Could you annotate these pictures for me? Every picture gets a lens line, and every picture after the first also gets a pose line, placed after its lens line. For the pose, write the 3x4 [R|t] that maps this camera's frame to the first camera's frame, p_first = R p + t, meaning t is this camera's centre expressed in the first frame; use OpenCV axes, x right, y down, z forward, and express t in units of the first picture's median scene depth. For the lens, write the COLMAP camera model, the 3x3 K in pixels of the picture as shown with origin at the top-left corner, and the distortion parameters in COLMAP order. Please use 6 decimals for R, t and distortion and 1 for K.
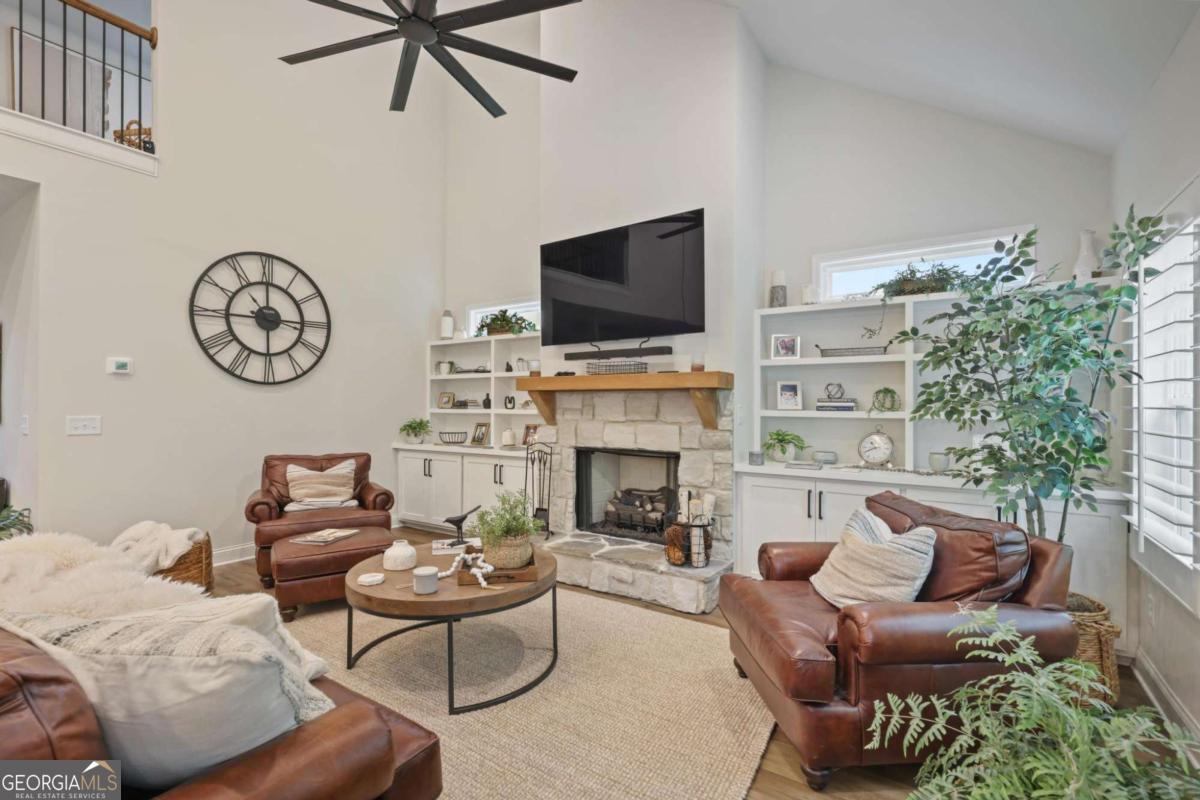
lens RADIAL K [[546.5, 0, 597.9], [0, 546.5, 403.4], [0, 0, 1]] dist [-0.000165, 0.000568]
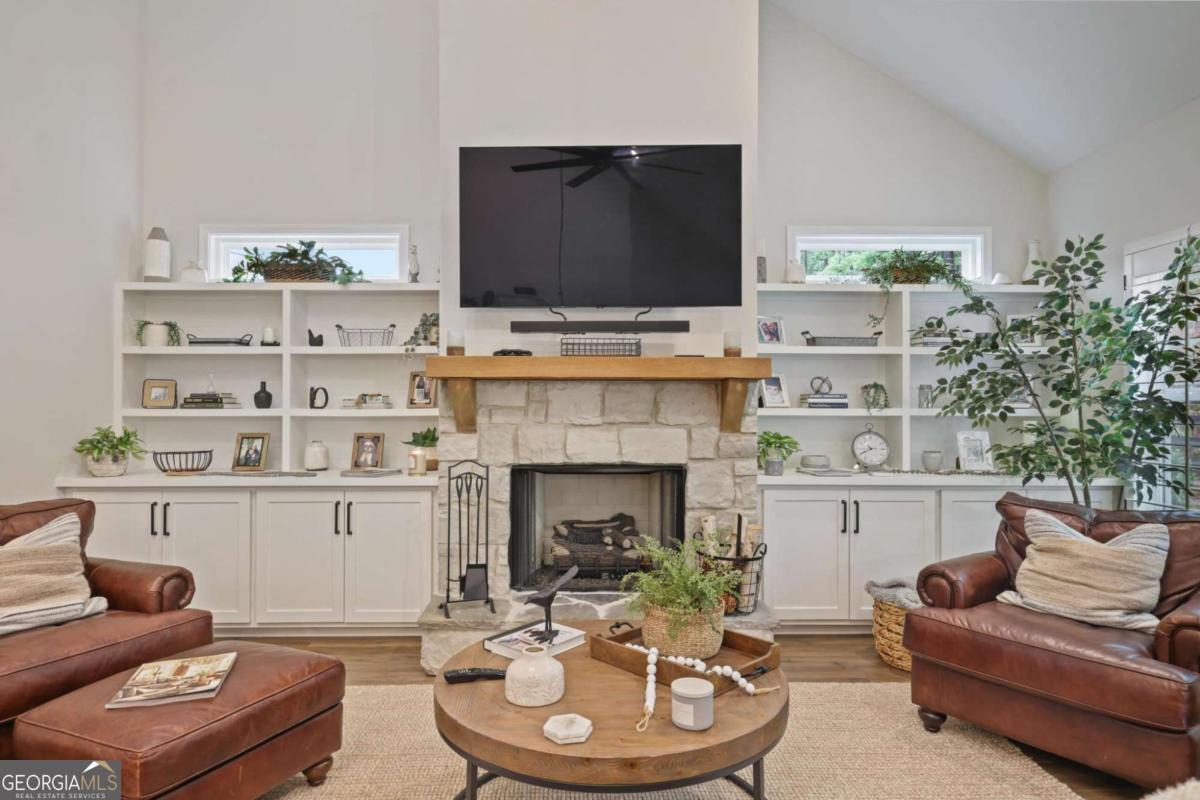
lens RADIAL K [[703.1, 0, 597.8], [0, 703.1, 401.0], [0, 0, 1]] dist [-0.003093, 0.004641]
pose [[0.825147, 0.002989, 0.564910, -0.464391], [-0.001360, 0.999994, -0.003304, 0.006009], [-0.564916, 0.001958, 0.825146, 0.259149]]
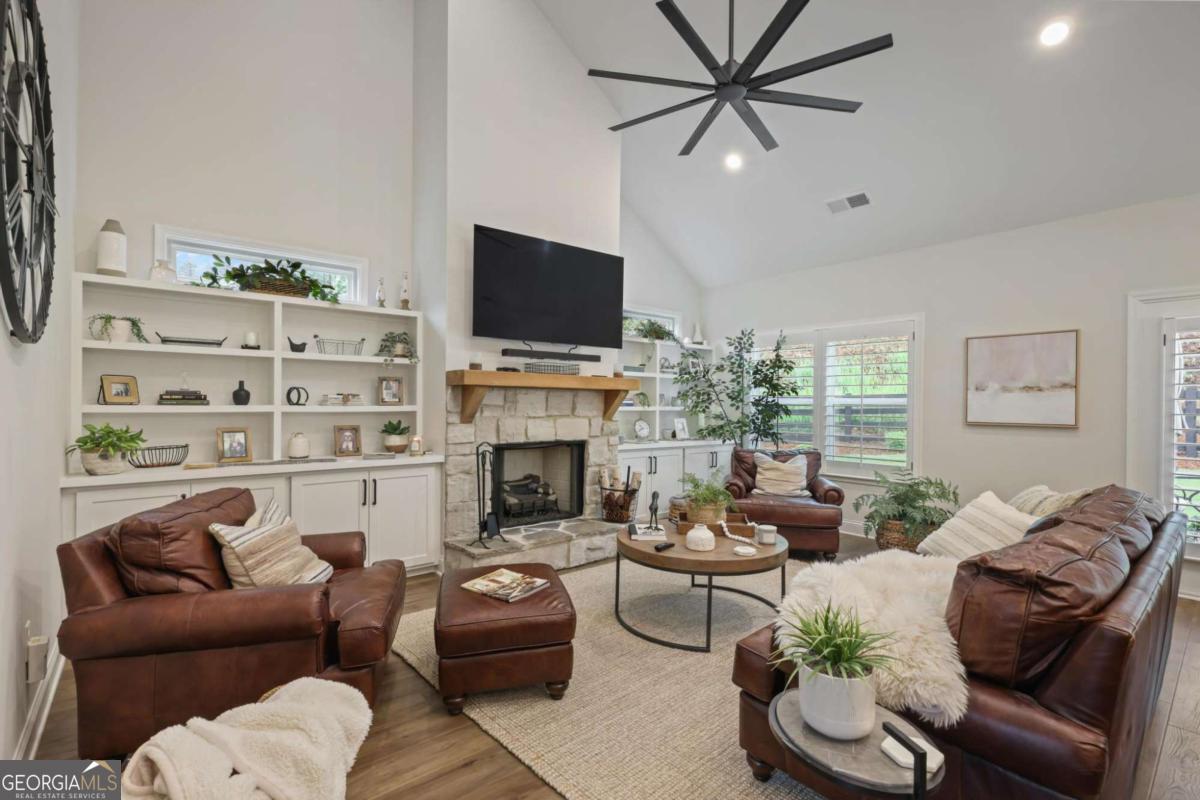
lens RADIAL K [[546.5, 0, 599.3], [0, 546.5, 403.0], [0, 0, 1]] dist [-0.000165, 0.000568]
pose [[0.279484, 0.001578, 0.960149, -0.985174], [-0.012209, 0.999924, 0.001910, 0.001929], [-0.960073, -0.012257, 0.279482, 0.587432]]
